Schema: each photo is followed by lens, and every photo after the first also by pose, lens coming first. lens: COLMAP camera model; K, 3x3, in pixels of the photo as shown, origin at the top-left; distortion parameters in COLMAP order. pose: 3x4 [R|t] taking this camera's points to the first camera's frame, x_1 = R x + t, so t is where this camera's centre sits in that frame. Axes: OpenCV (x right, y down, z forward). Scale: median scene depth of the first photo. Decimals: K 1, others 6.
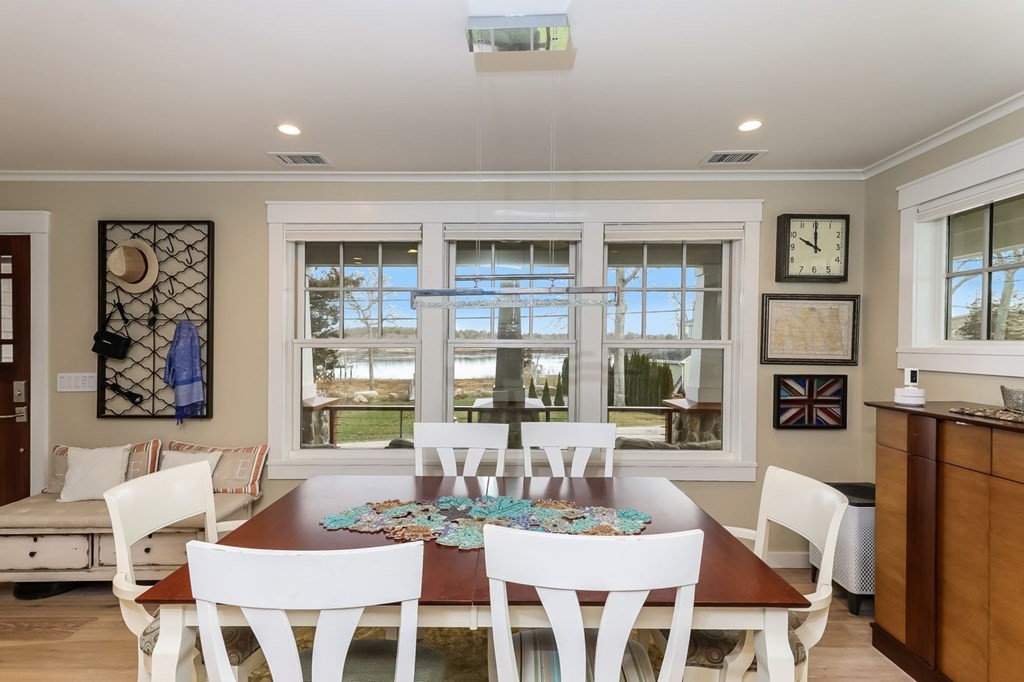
lens RADIAL K [[468.3, 0, 512.1], [0, 468.3, 354.4], [0, 0, 1]] dist [0.003129, 0.000191]
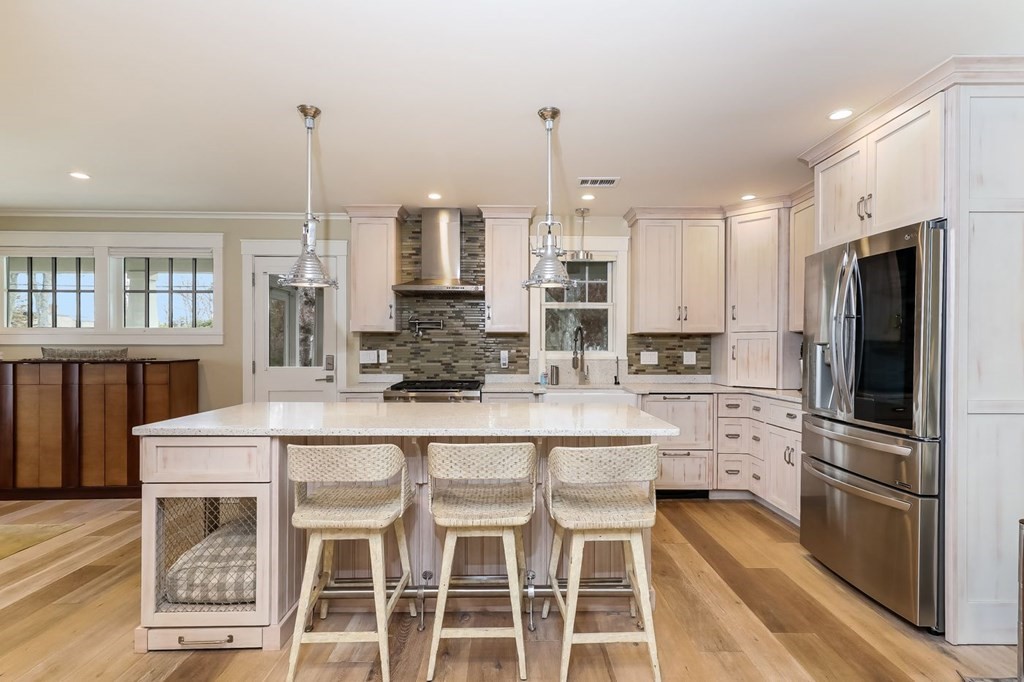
lens RADIAL K [[513.2, 0, 514.7], [0, 513.2, 346.8], [0, 0, 1]] dist [0.012205, -0.000429]
pose [[-0.018199, -0.002335, 0.999832, -0.887837], [0.025606, 0.999668, 0.002801, 0.072870], [-0.999506, 0.025653, -0.018133, -0.729974]]
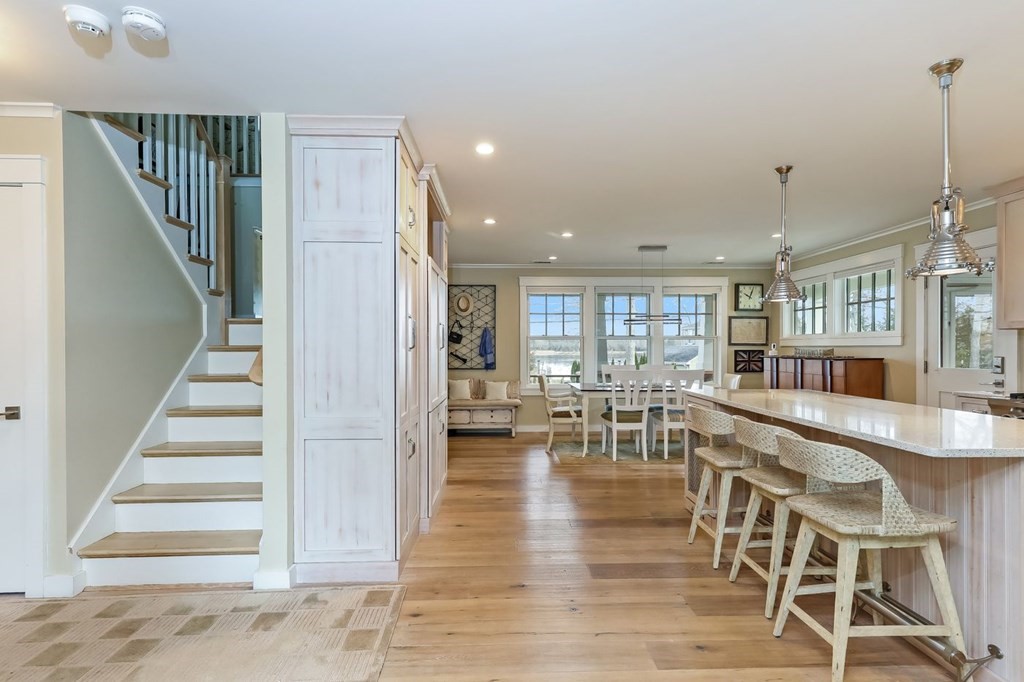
lens RADIAL K [[513.2, 0, 514.7], [0, 513.2, 346.8], [0, 0, 1]] dist [0.012205, -0.000429]
pose [[0.999580, -0.001687, 0.028938, -0.636309], [0.002538, 0.999564, -0.029405, 0.101890], [-0.028876, 0.029466, 0.999149, -1.591922]]
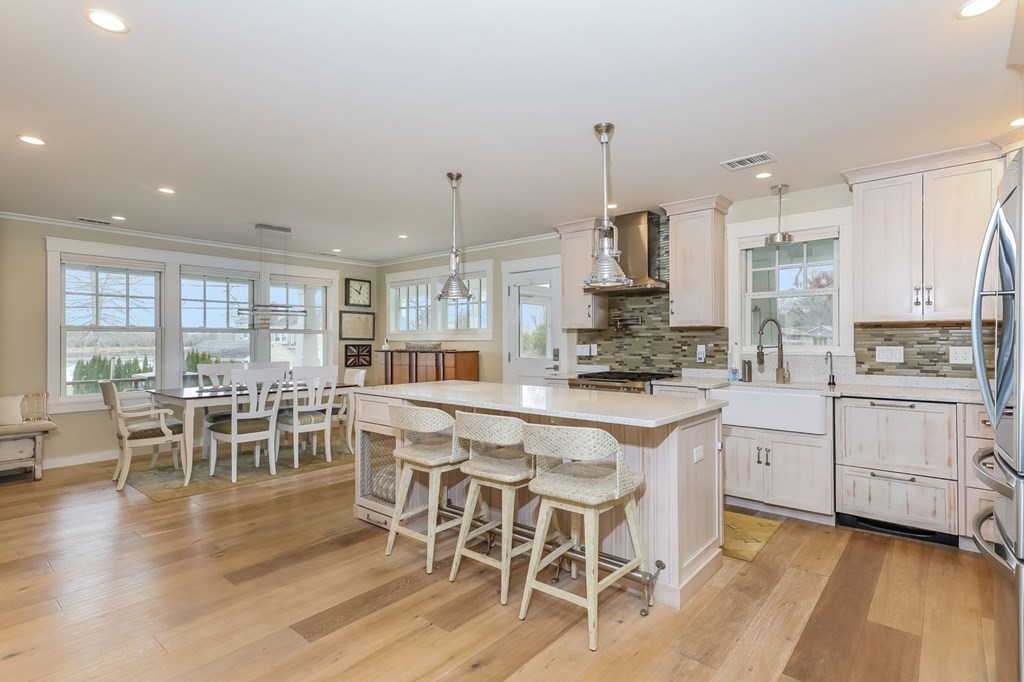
lens RADIAL K [[506.2, 0, 519.4], [0, 506.2, 336.8], [0, 0, 1]] dist [0.018858, -0.000032]
pose [[0.645008, 0.006015, 0.764152, -0.837125], [0.023070, 0.999360, -0.027339, 0.095018], [-0.763827, 0.035263, 0.644457, -1.338283]]
